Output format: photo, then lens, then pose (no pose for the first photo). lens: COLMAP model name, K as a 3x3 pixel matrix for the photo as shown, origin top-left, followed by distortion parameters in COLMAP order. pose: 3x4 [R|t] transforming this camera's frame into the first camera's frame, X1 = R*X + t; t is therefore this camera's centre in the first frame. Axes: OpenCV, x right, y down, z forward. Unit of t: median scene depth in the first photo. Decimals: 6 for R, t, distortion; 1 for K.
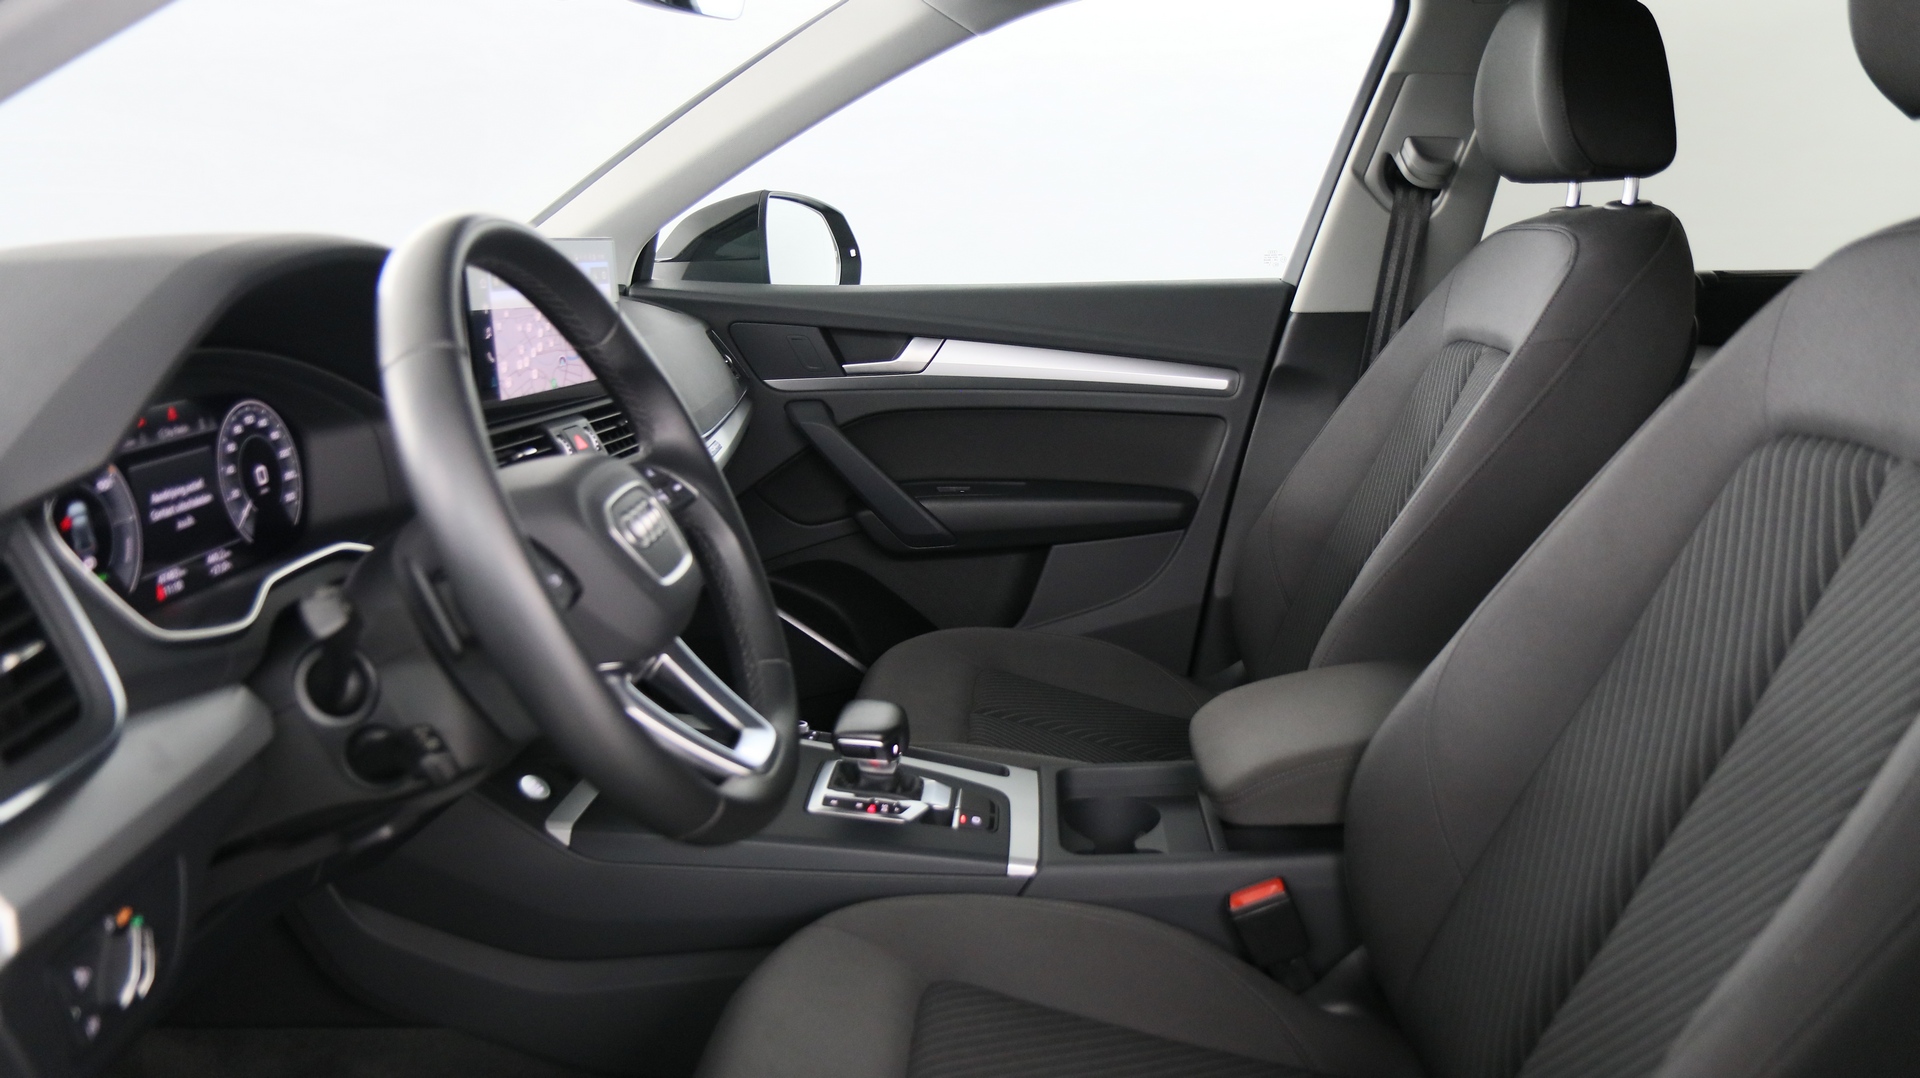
lens RADIAL K [[1464.4, 0, 954.7], [0, 1464.4, 546.4], [0, 0, 1]] dist [-0.011825, -0.001274]
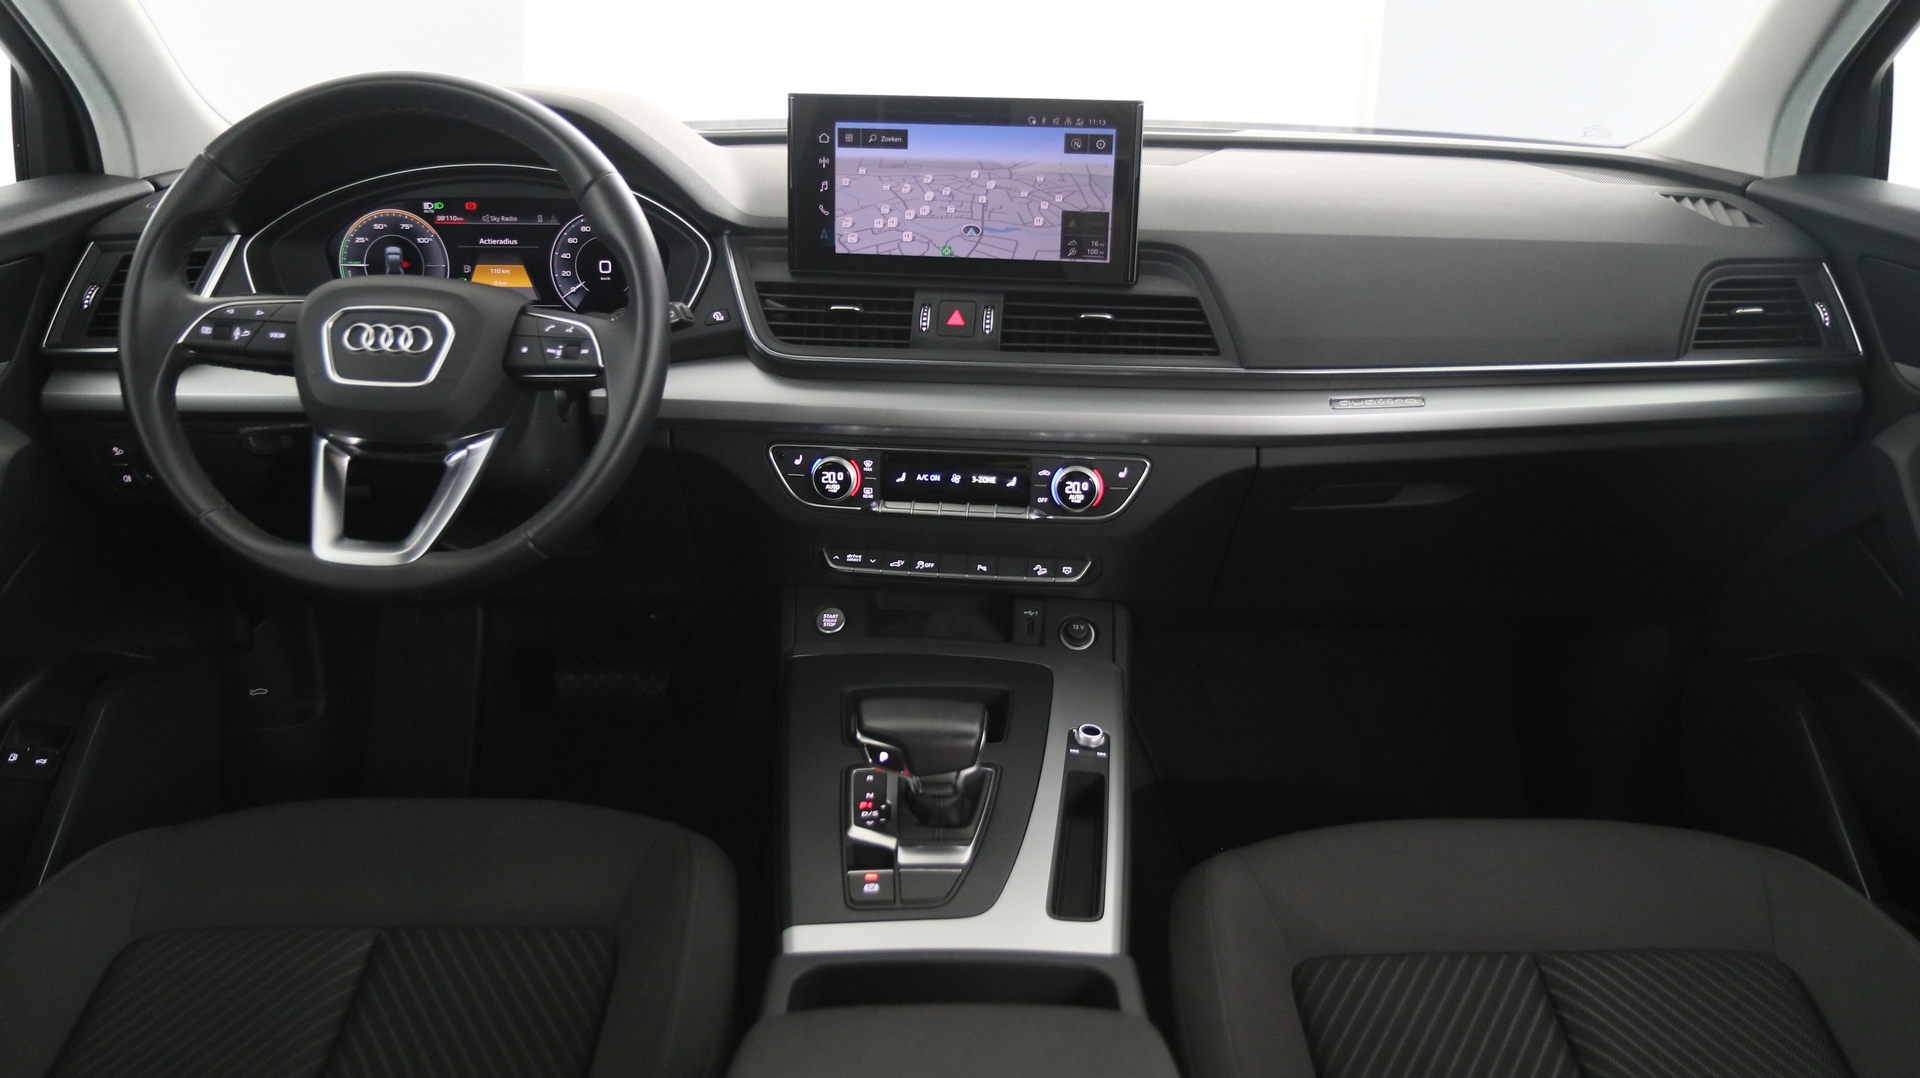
lens RADIAL K [[1464.4, 0, 954.9], [0, 1464.4, 546.3], [0, 0, 1]] dist [-0.011825, -0.001274]
pose [[0.049066, 0.320320, -0.946038, 0.718577], [-0.222335, 0.926916, 0.302314, -0.230689], [0.973735, 0.195504, 0.116698, 0.961511]]
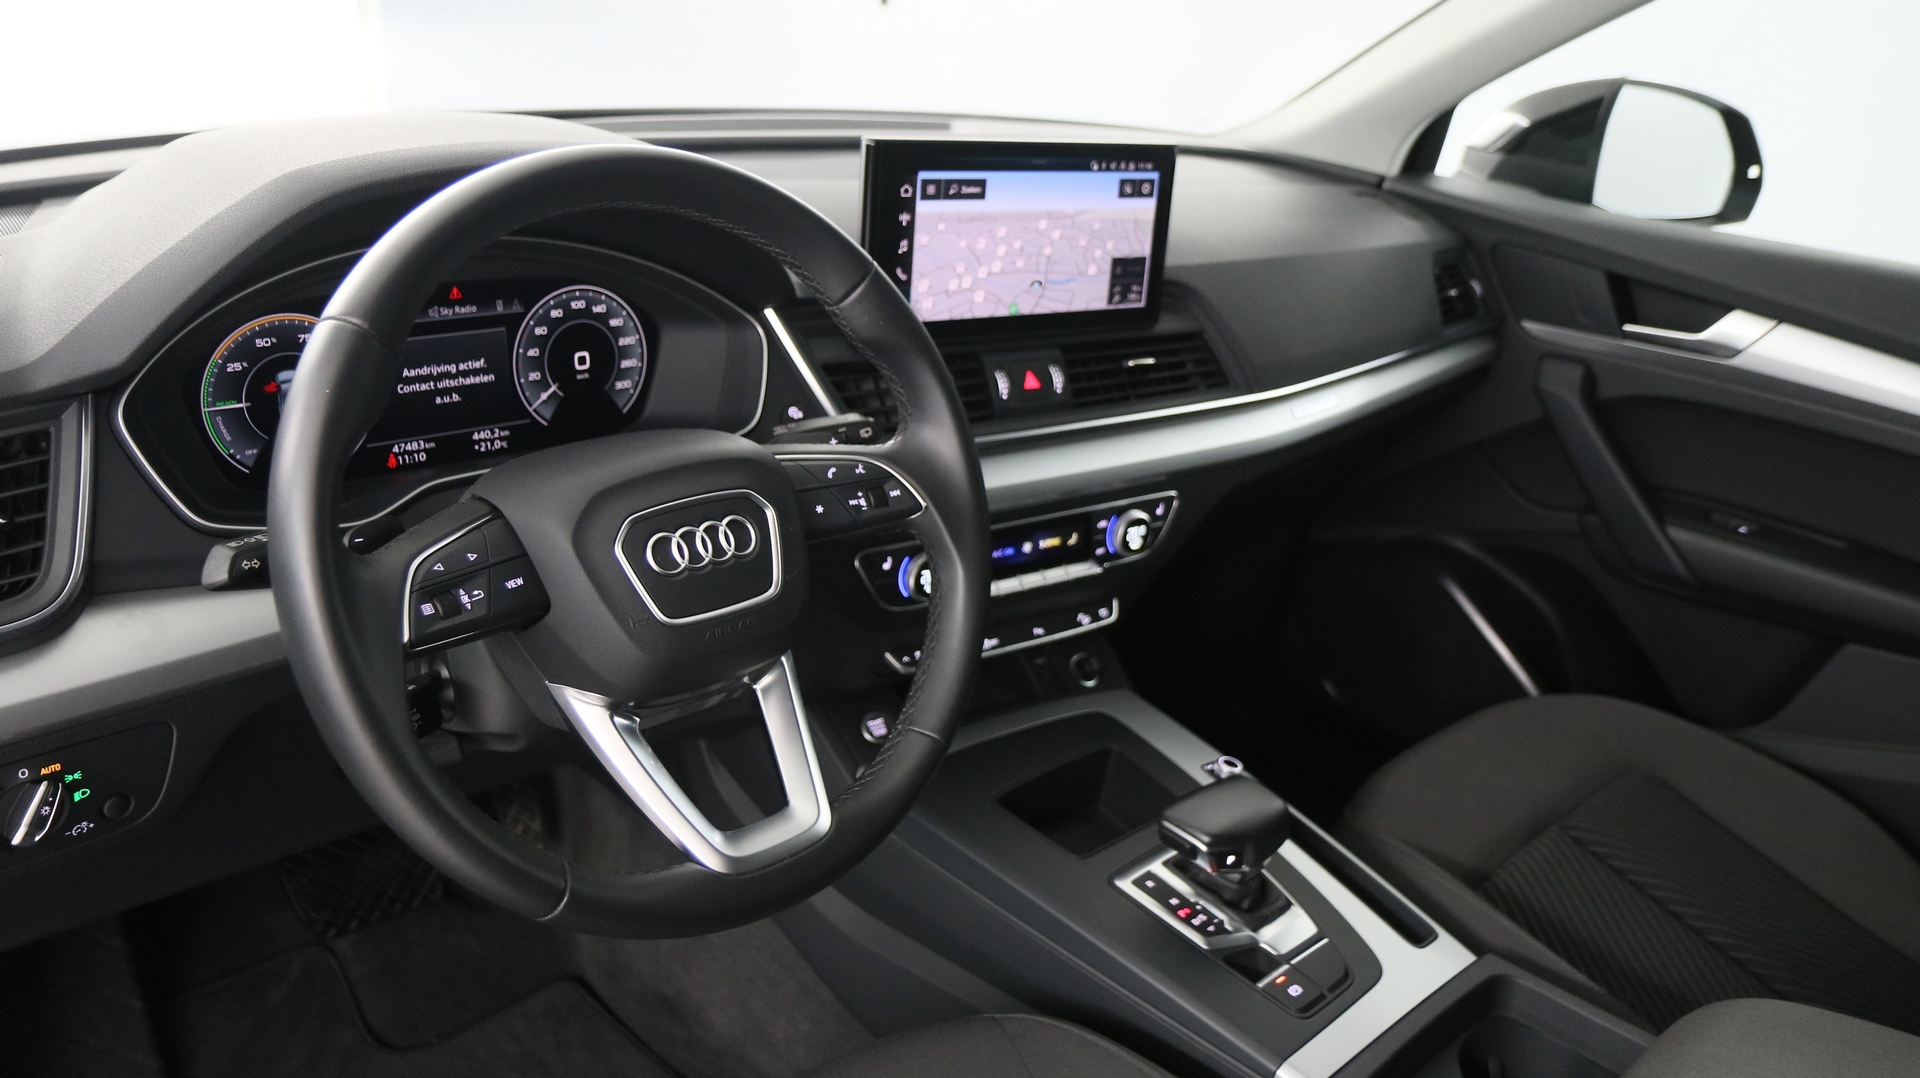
lens RADIAL K [[1464.4, 0, 963.7], [0, 1464.4, 547.4], [0, 0, 1]] dist [-0.011825, -0.001274]
pose [[0.724061, 0.314072, -0.614080, 0.297907], [-0.230911, 0.949315, 0.213261, -0.160957], [0.649935, -0.012616, 0.759885, 0.321608]]
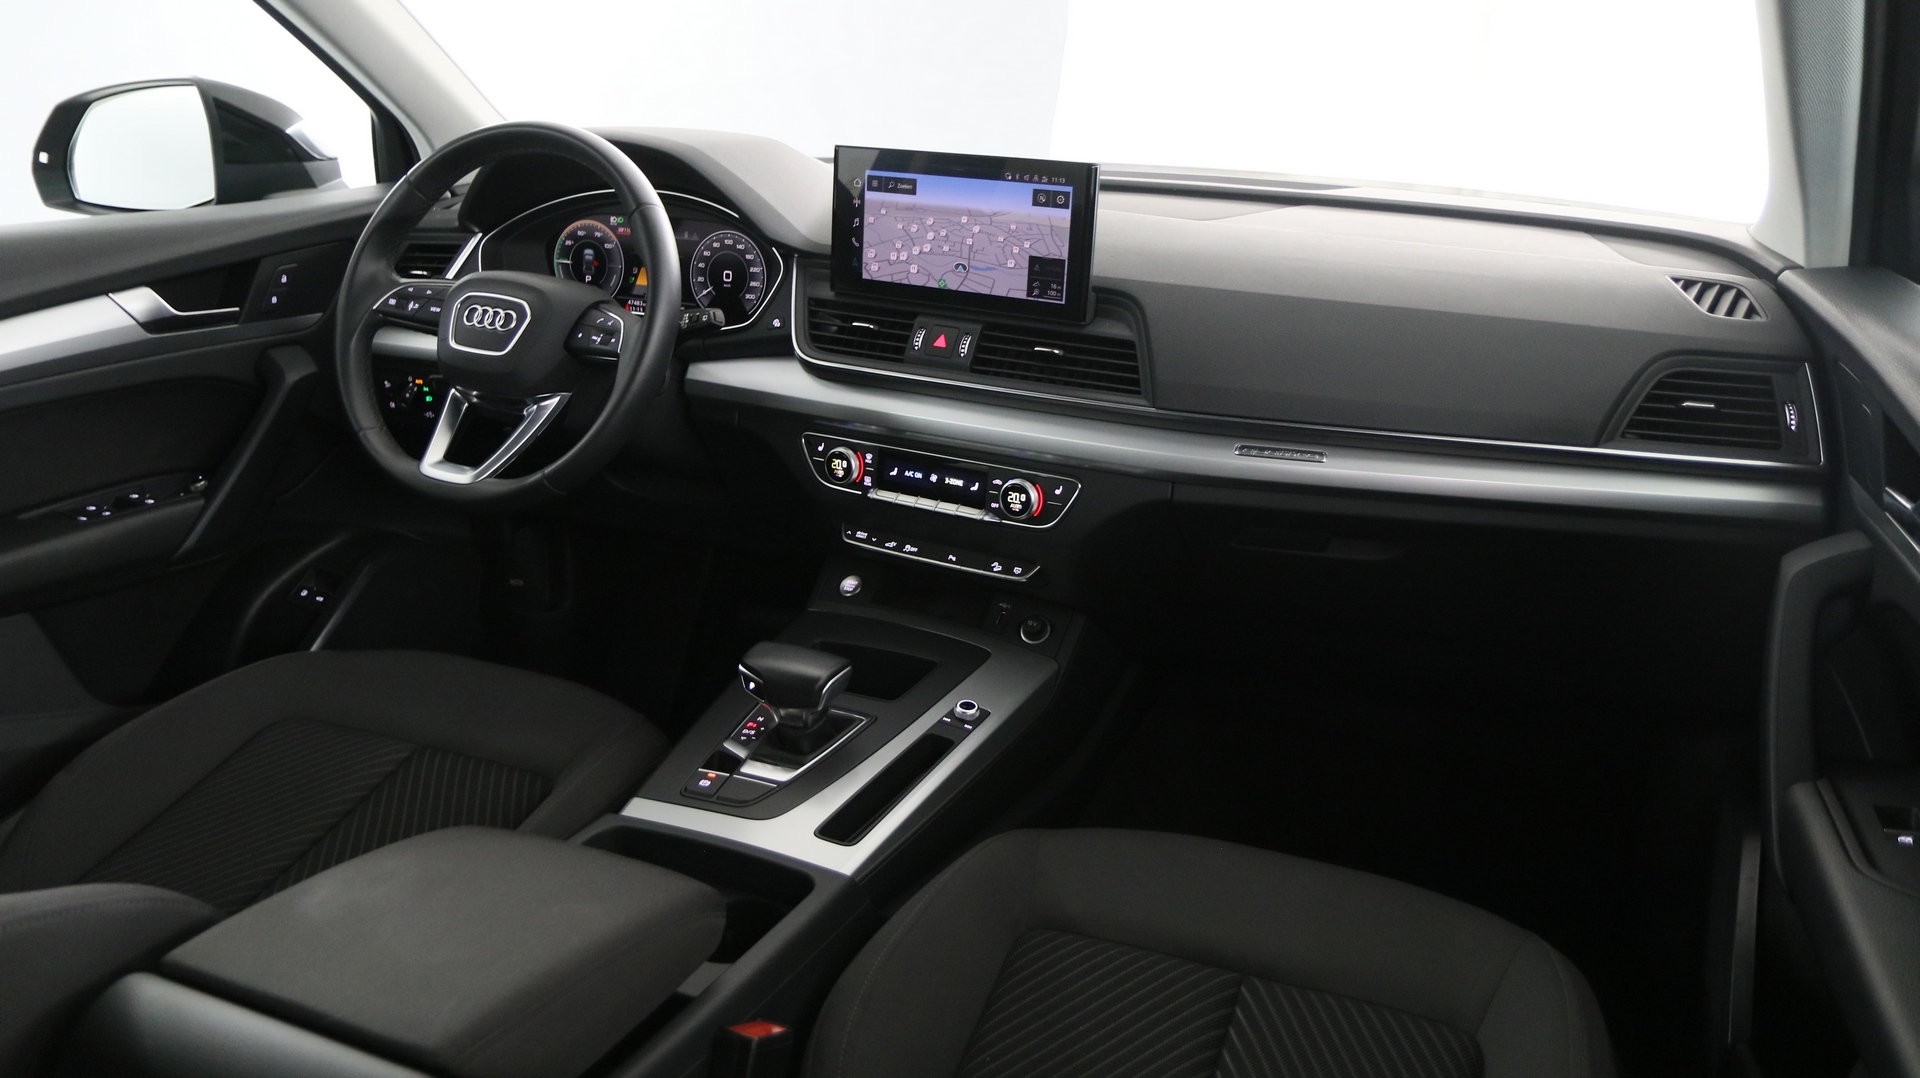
lens RADIAL K [[1464.4, 0, 948.5], [0, 1464.4, 542.8], [0, 0, 1]] dist [-0.011825, -0.001274]
pose [[-0.363990, 0.288372, -0.885637, 0.800900], [-0.219749, 0.897431, 0.382528, -0.375457], [0.905109, 0.333854, -0.263286, 1.411240]]
